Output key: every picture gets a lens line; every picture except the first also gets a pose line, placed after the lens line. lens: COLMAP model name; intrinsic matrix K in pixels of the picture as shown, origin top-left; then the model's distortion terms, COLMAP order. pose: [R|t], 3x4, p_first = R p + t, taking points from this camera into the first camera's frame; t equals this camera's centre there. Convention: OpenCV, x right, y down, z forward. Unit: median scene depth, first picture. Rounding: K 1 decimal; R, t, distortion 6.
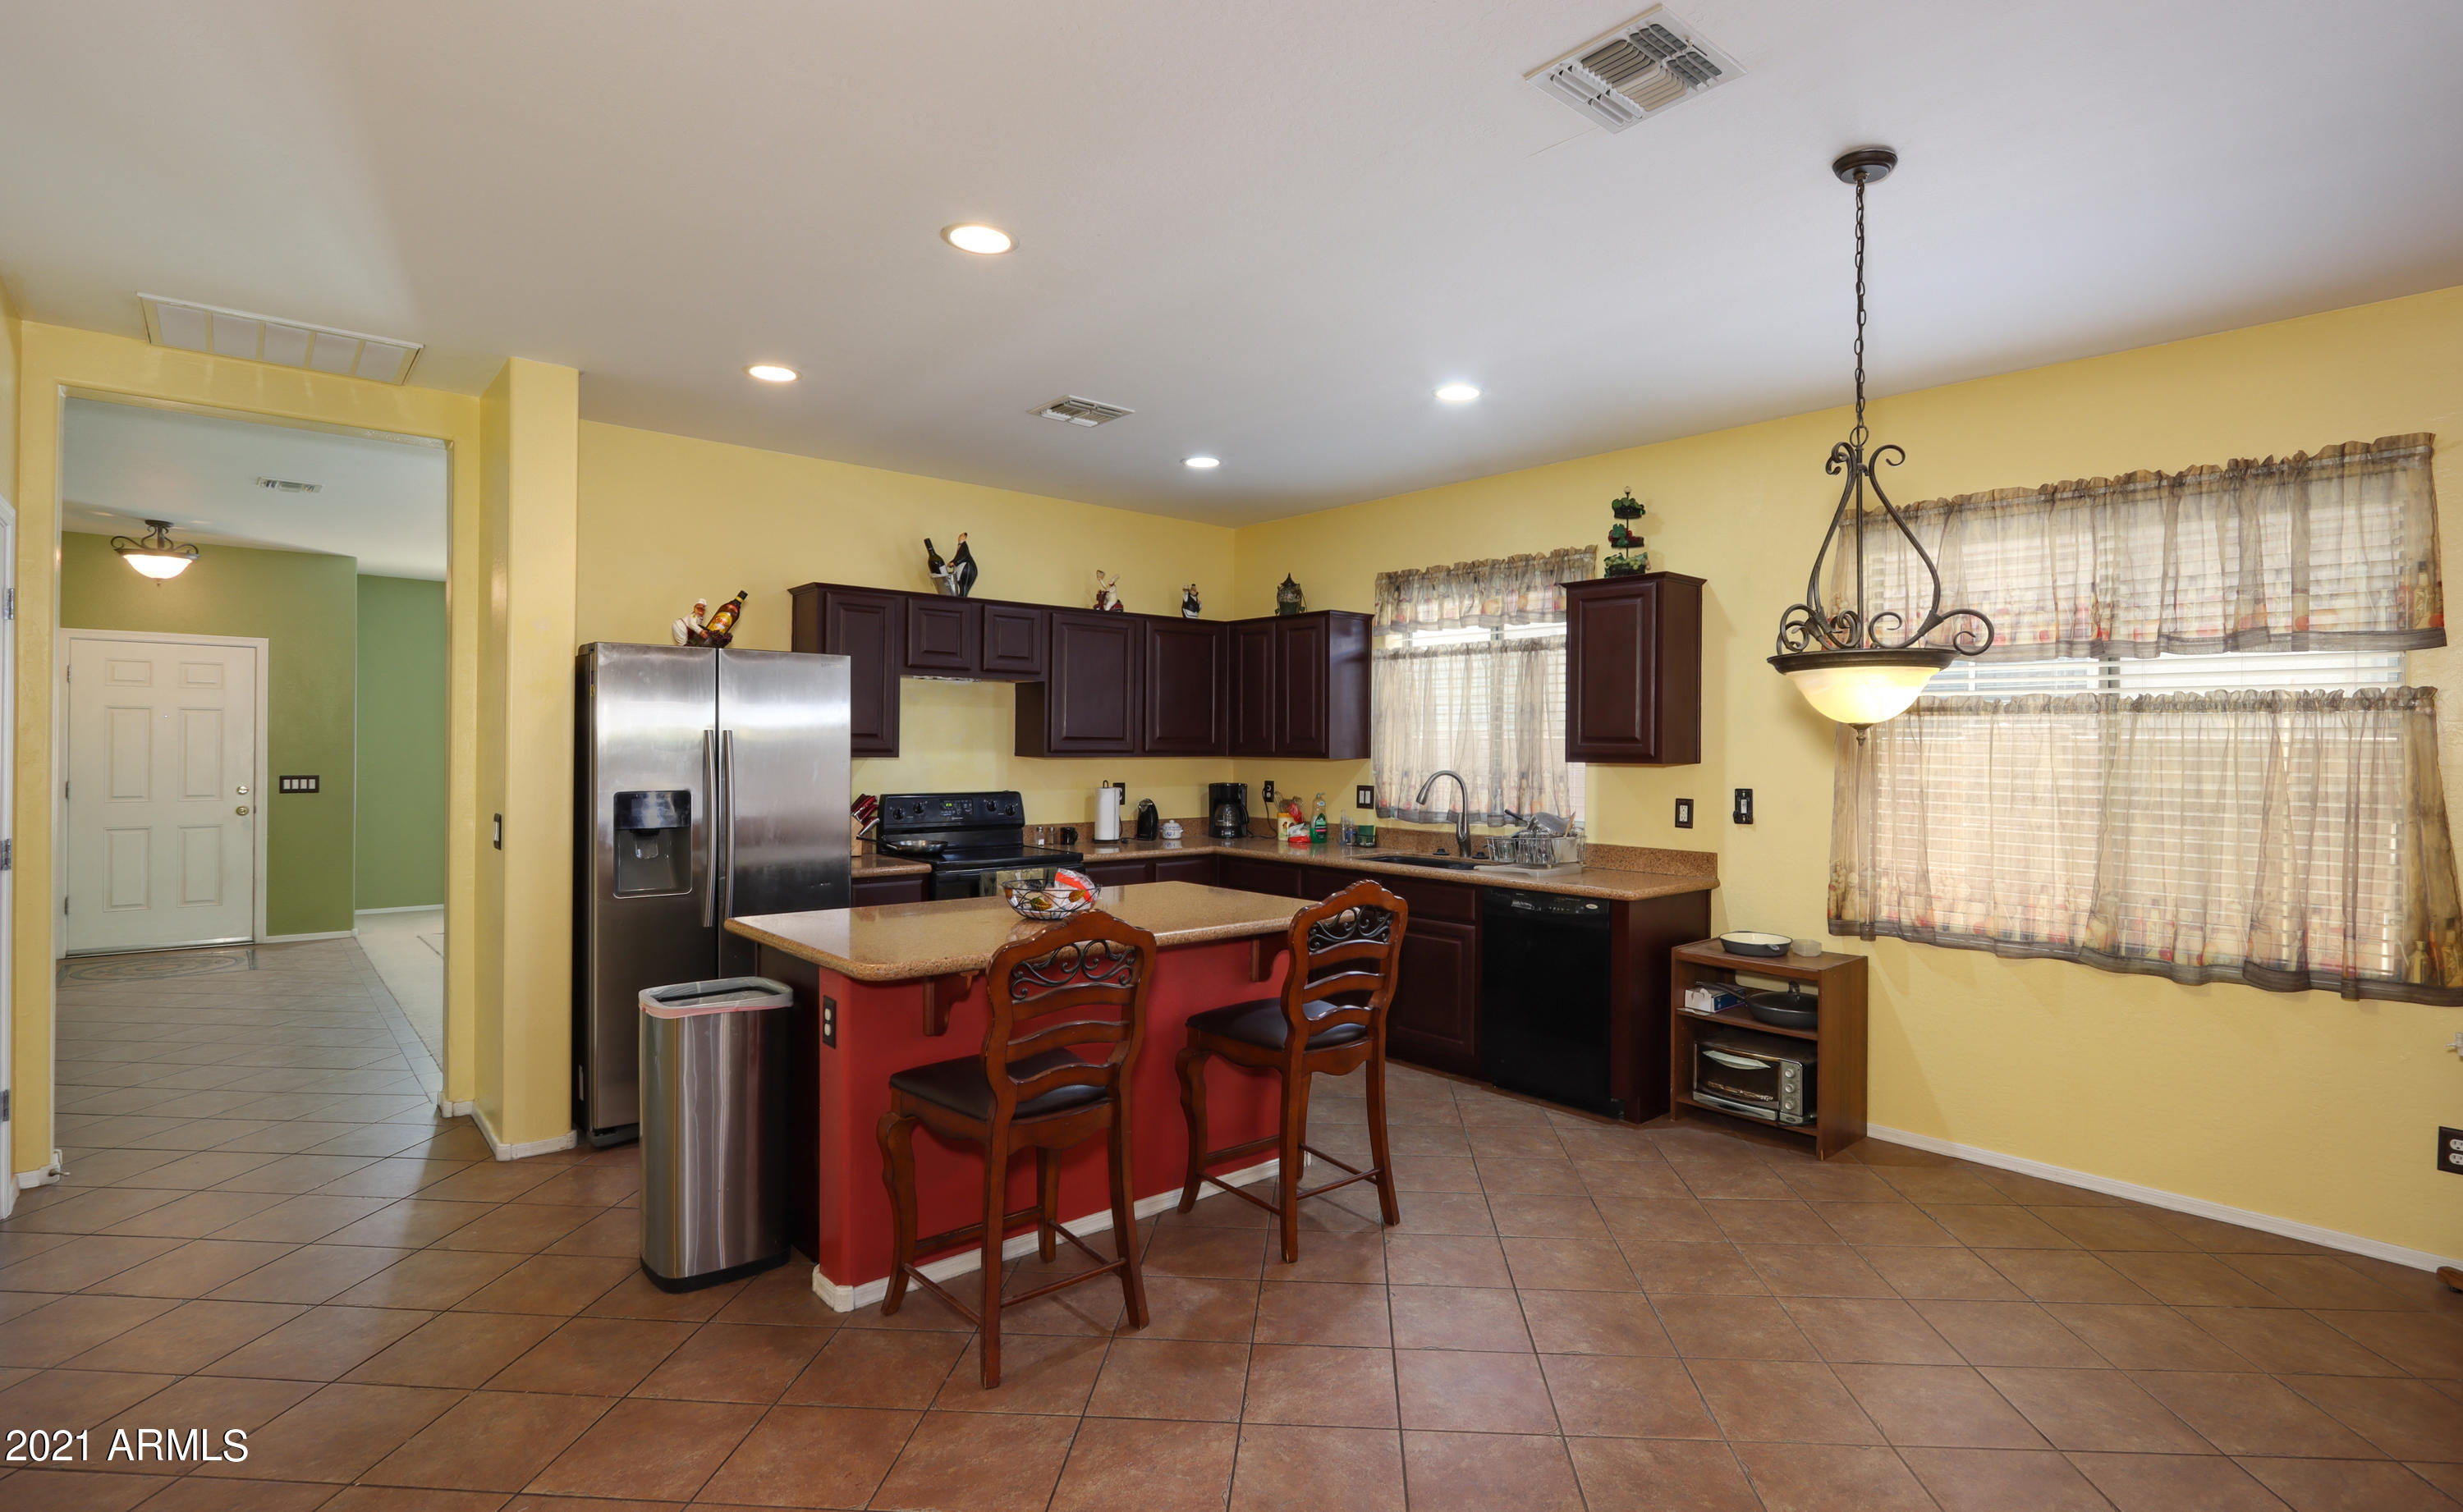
lens RADIAL K [[1225.7, 0, 1276.3], [0, 1225.7, 754.5], [0, 0, 1]] dist [-0.000015, -0.000270]
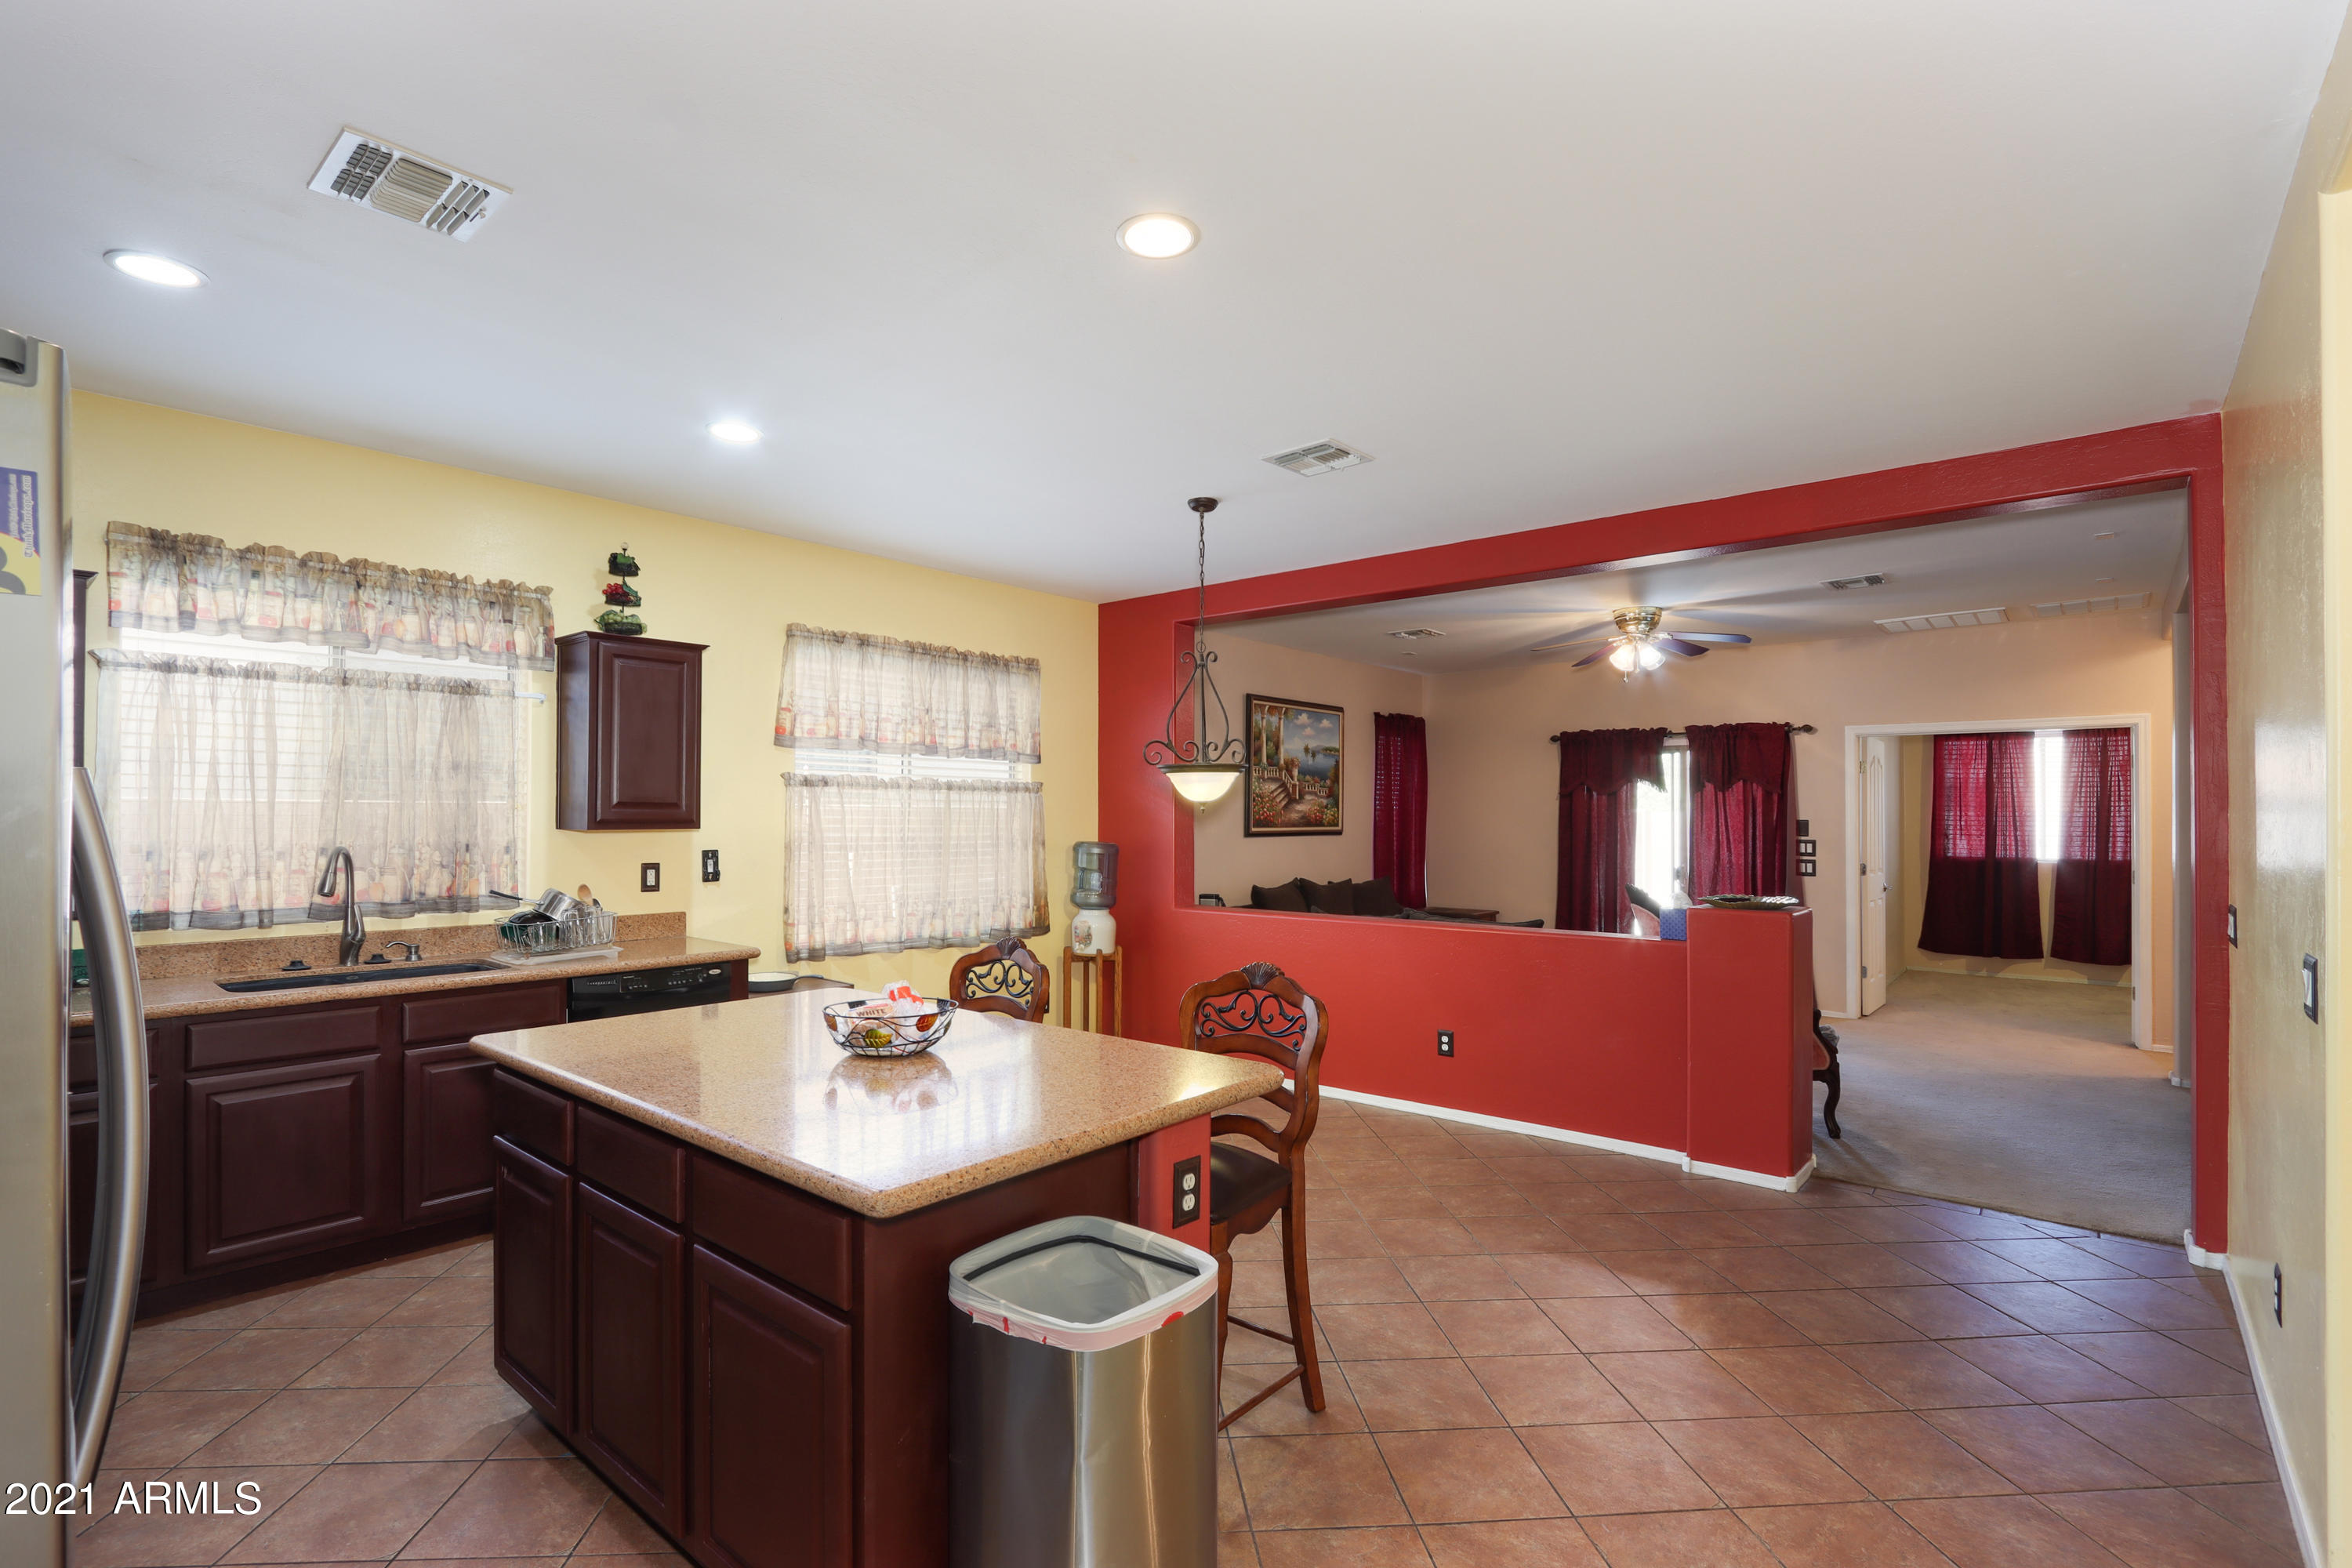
lens RADIAL K [[1076.5, 0, 1251.4], [0, 1076.5, 804.8], [0, 0, 1]] dist [-0.001370, -0.000131]
pose [[-0.154150, -0.003411, 0.988042, -0.553411], [-0.002788, 0.999992, 0.003018, -0.014450], [-0.988043, -0.002290, -0.154158, 0.569868]]
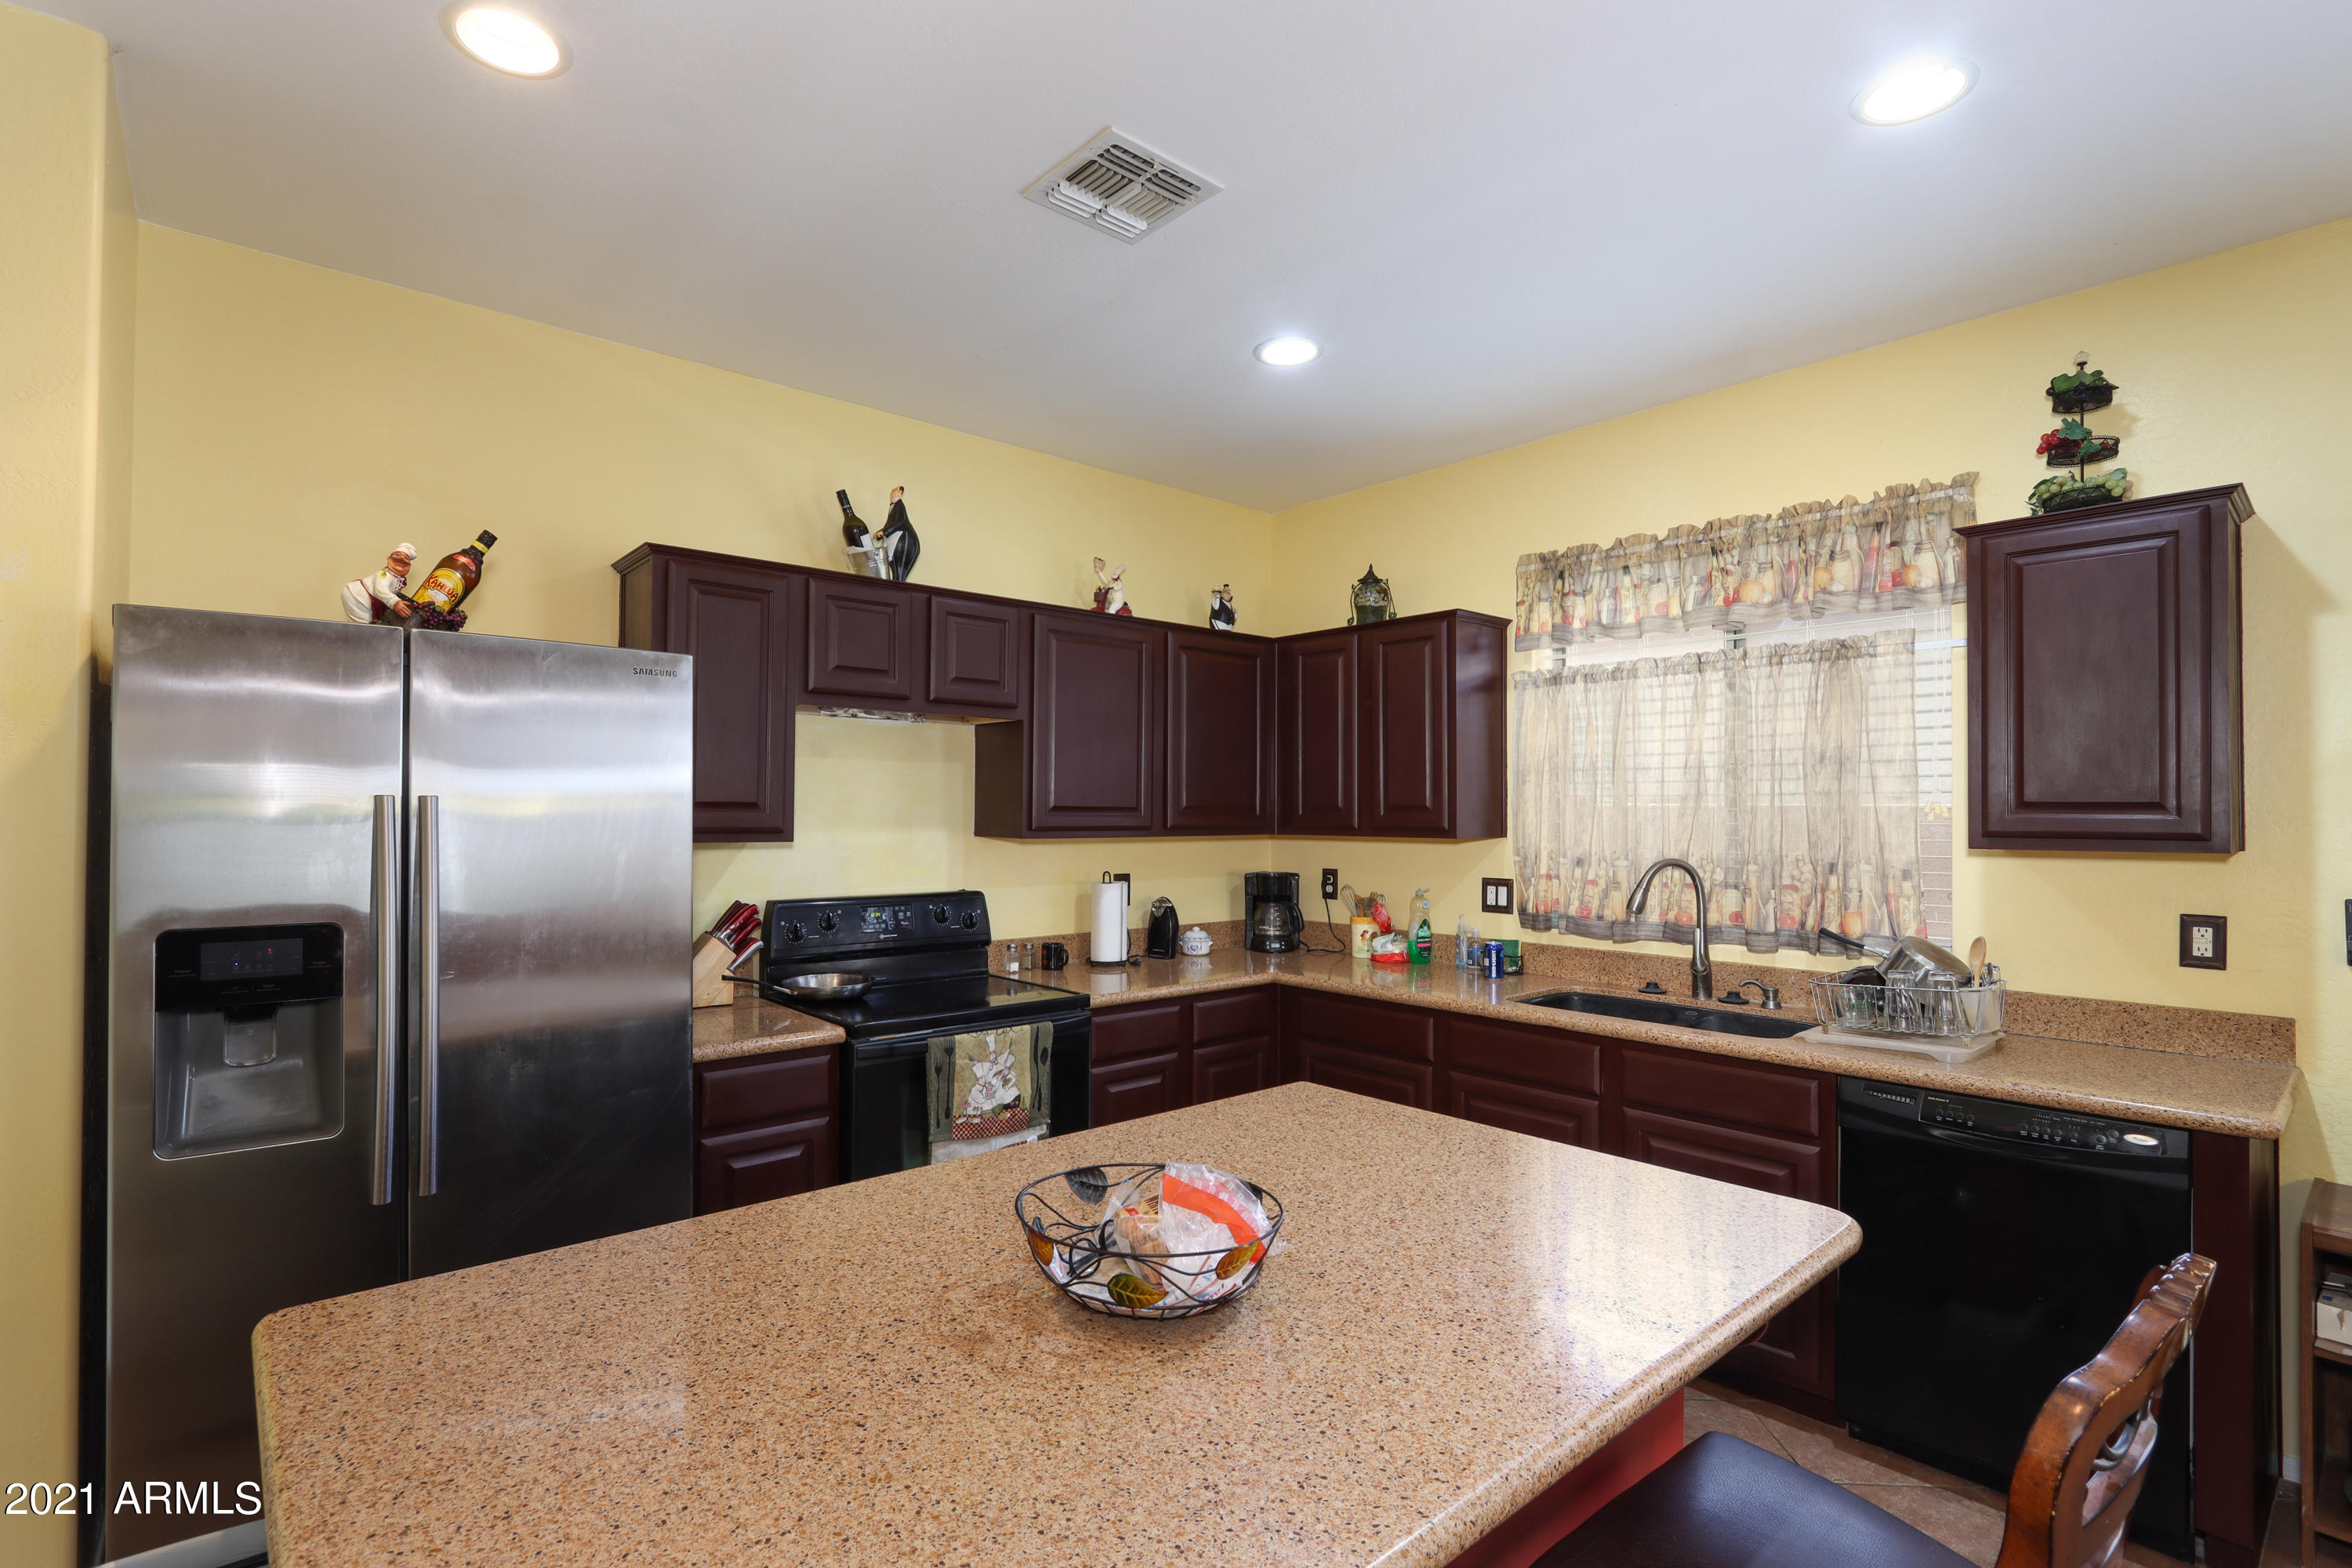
lens RADIAL K [[1111.1, 0, 1109.8], [0, 1111.1, 804.5], [0, 0, 1]] dist [-0.001957, -0.000343]
pose [[0.998600, -0.004281, -0.052717, -0.113225], [0.003452, 0.999869, -0.015815, -0.006277], [0.052778, 0.015611, 0.998484, 0.423323]]
